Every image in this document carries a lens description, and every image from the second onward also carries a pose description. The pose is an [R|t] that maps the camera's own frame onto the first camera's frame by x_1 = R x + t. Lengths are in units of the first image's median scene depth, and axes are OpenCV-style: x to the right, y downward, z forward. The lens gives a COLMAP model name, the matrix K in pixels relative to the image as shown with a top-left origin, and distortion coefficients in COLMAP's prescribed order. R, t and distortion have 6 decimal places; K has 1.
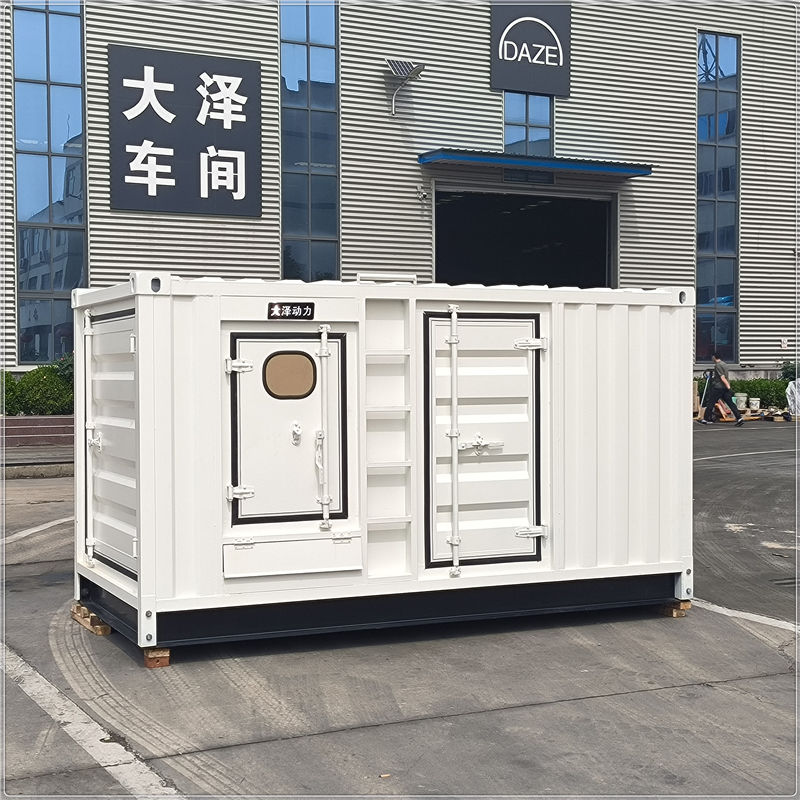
lens RADIAL K [[1361.0, 0, 399.7], [0, 1361.0, 404.8], [0, 0, 1]] dist [0.088137, 0.000000]
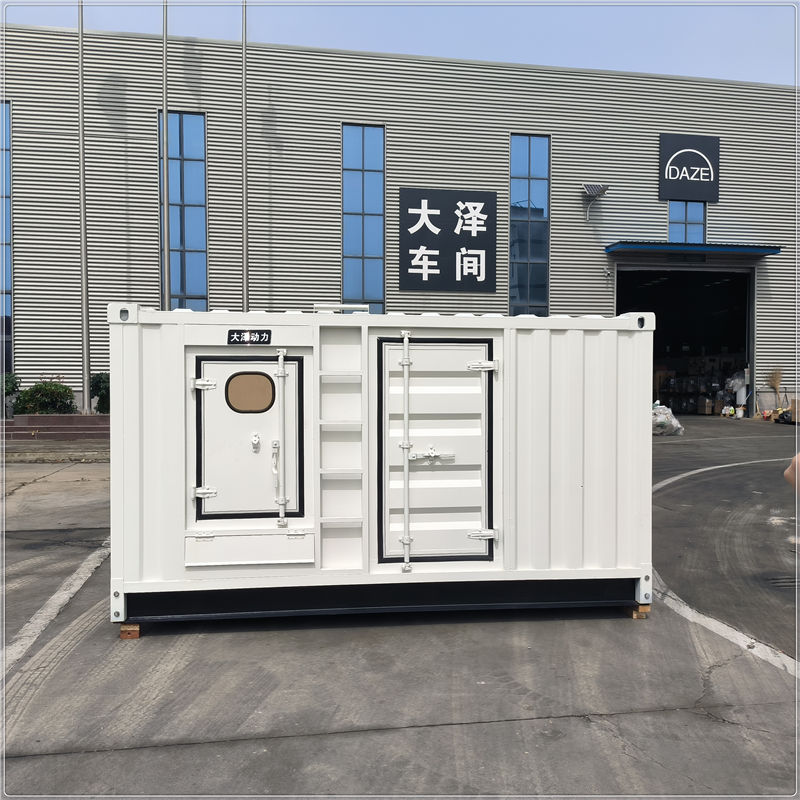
lens RADIAL K [[799.9, 0, 393.4], [0, 799.9, 405.2], [0, 0, 1]] dist [0.054326, 0.000000]
pose [[0.954395, 0.009689, -0.298391, 0.063164], [-0.011952, 0.999912, -0.005761, -0.002236], [0.298309, 0.009065, 0.954426, 0.101348]]
